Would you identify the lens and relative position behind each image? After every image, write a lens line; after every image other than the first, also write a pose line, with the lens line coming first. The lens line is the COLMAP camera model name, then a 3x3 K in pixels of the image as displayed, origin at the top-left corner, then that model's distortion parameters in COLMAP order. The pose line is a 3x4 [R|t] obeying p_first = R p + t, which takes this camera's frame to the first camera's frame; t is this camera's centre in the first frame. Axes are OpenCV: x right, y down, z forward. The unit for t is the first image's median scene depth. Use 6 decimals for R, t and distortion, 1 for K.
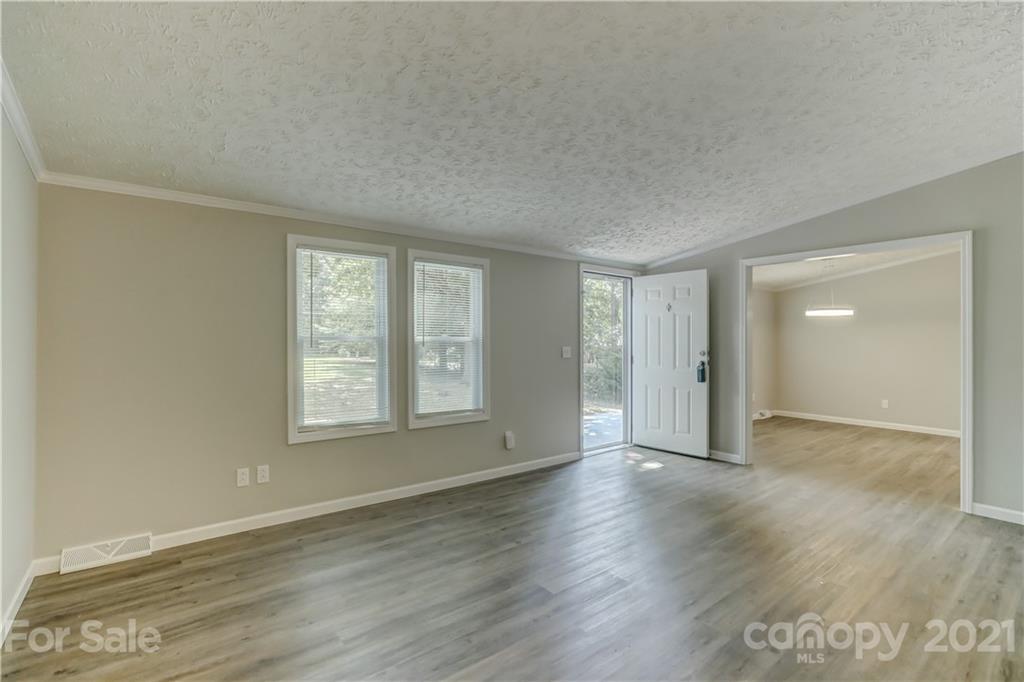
lens RADIAL K [[478.7, 0, 510.3], [0, 478.7, 345.1], [0, 0, 1]] dist [-0.020132, 0.007831]
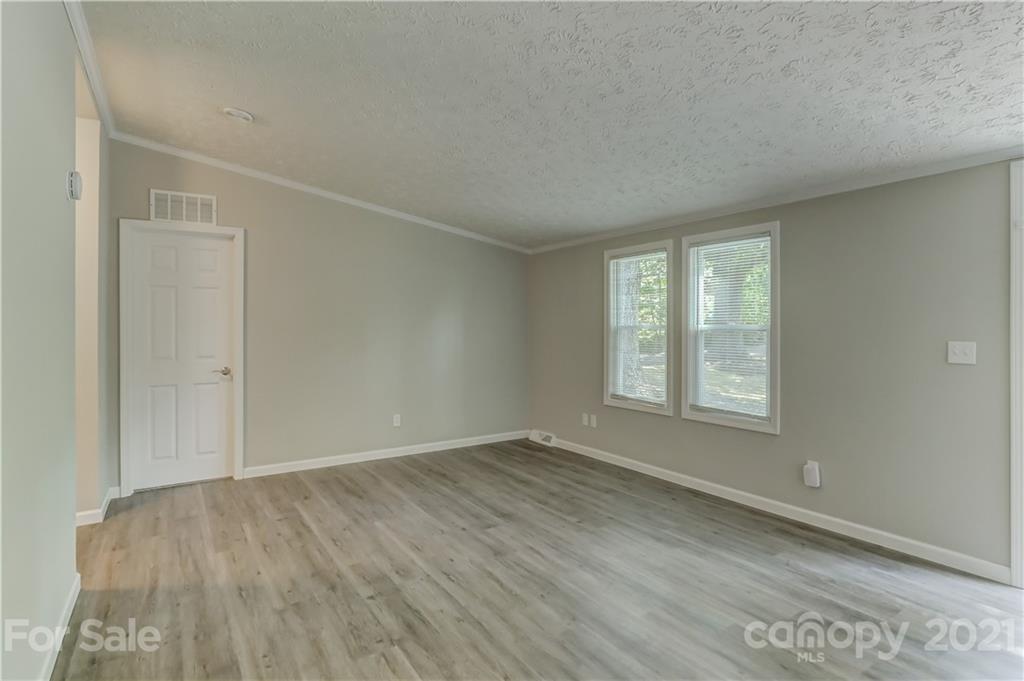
lens RADIAL K [[542.5, 0, 515.1], [0, 542.5, 332.5], [0, 0, 1]] dist [-0.001604, 0.000190]
pose [[-0.094555, 0.007708, -0.995490, 0.921668], [-0.009321, 0.999919, 0.008628, -0.008757], [0.995476, 0.010095, -0.094476, 0.735139]]
